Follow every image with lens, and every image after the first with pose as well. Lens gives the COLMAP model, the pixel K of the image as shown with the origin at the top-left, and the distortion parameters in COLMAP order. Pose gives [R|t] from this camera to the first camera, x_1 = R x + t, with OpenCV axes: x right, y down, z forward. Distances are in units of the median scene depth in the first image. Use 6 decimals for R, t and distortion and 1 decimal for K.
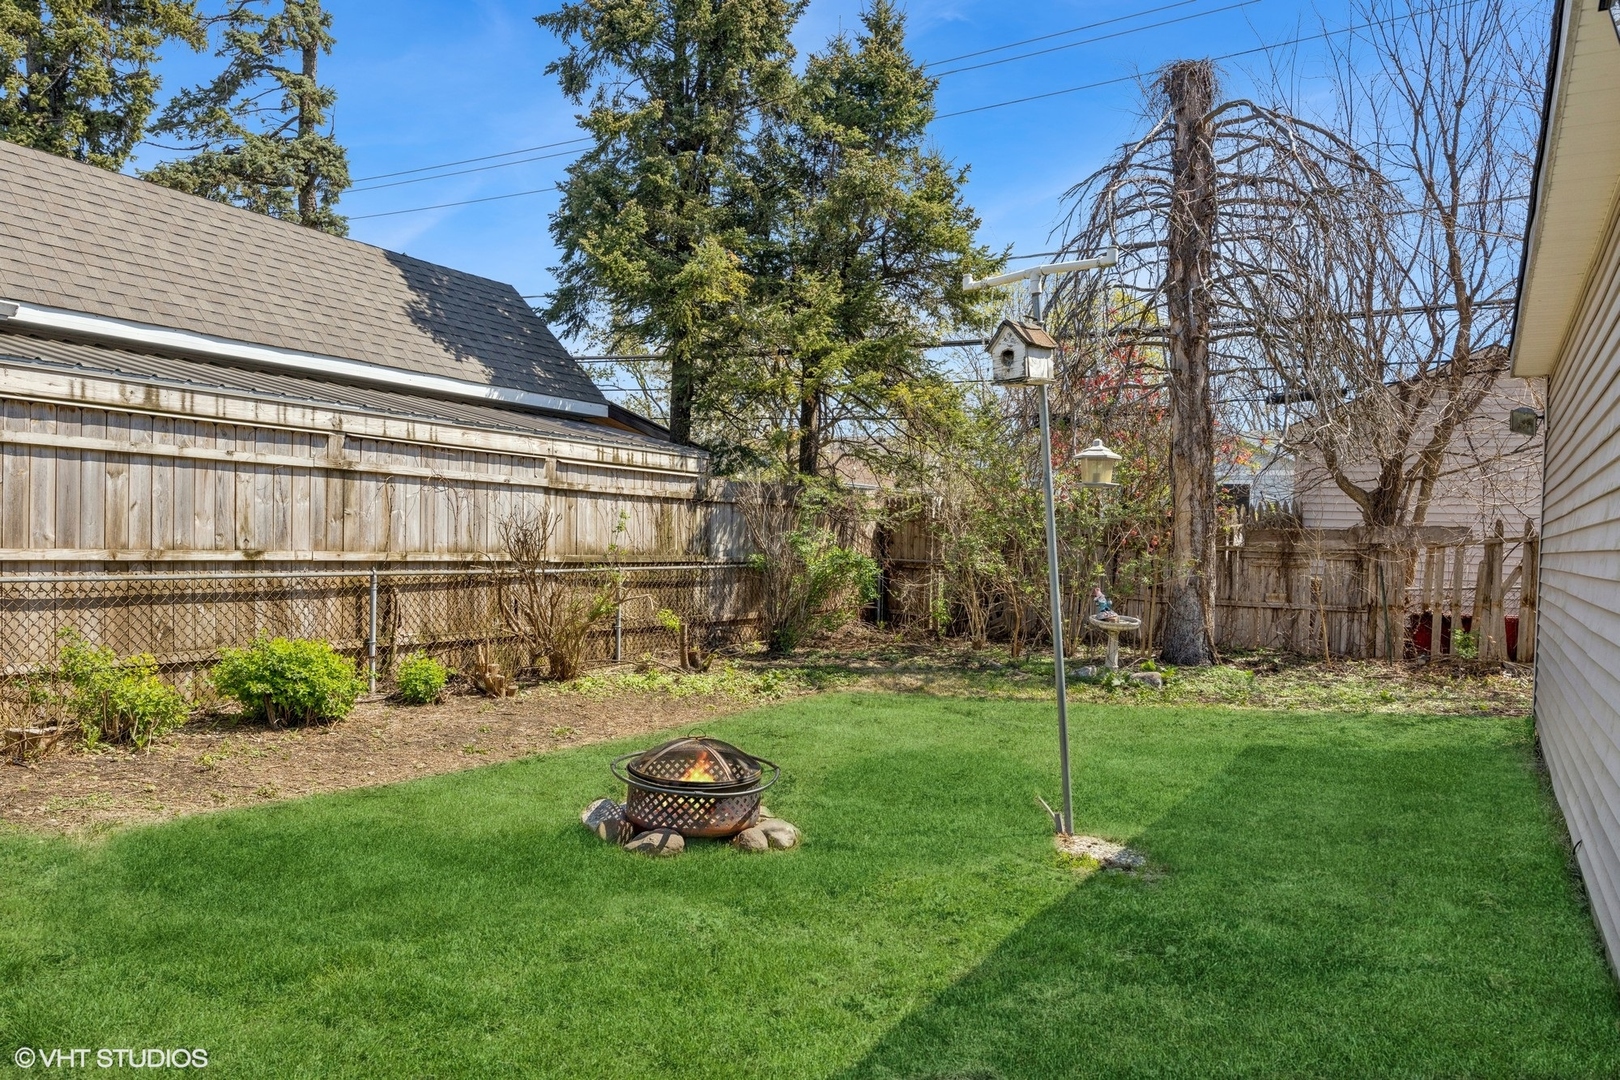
lens RADIAL K [[1211.4, 0, 813.1], [0, 1211.4, 543.7], [0, 0, 1]] dist [-0.003756, -0.005662]
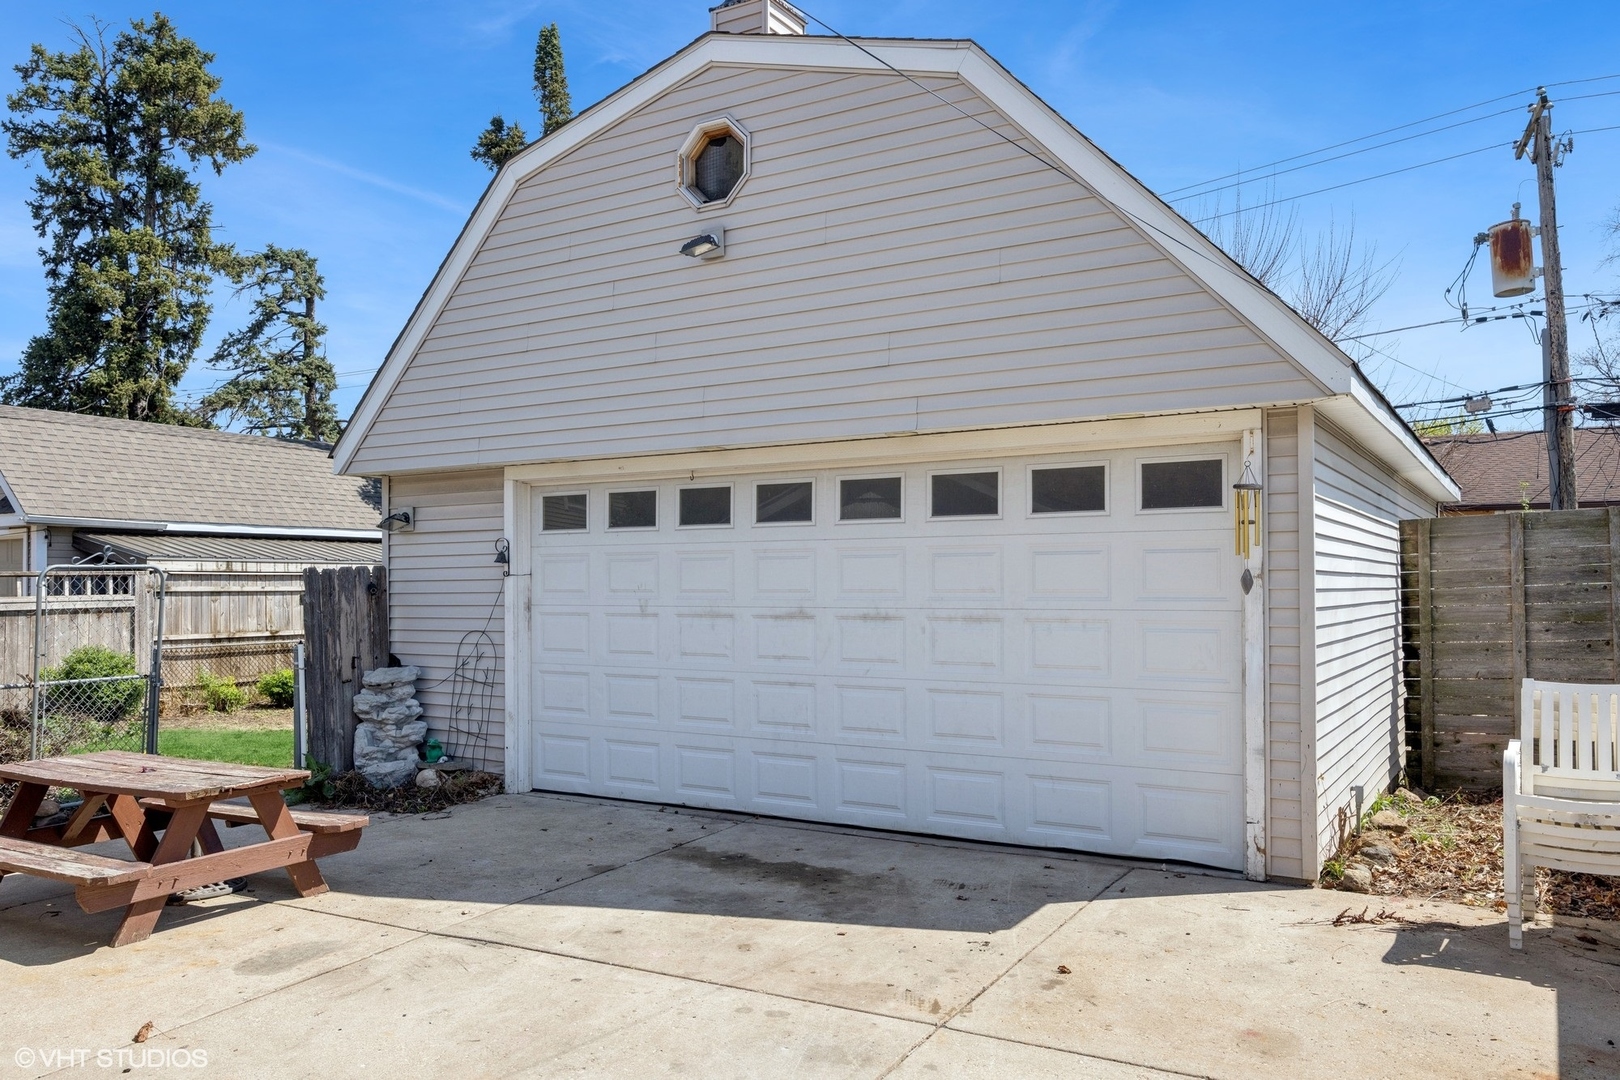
lens RADIAL K [[1211.4, 0, 807.6], [0, 1211.4, 538.0], [0, 0, 1]] dist [-0.003756, -0.005662]
pose [[0.998954, -0.037467, -0.026228, 0.580692], [0.036264, 0.998331, -0.044956, -0.029817], [0.027869, 0.043958, 0.998645, -1.199773]]
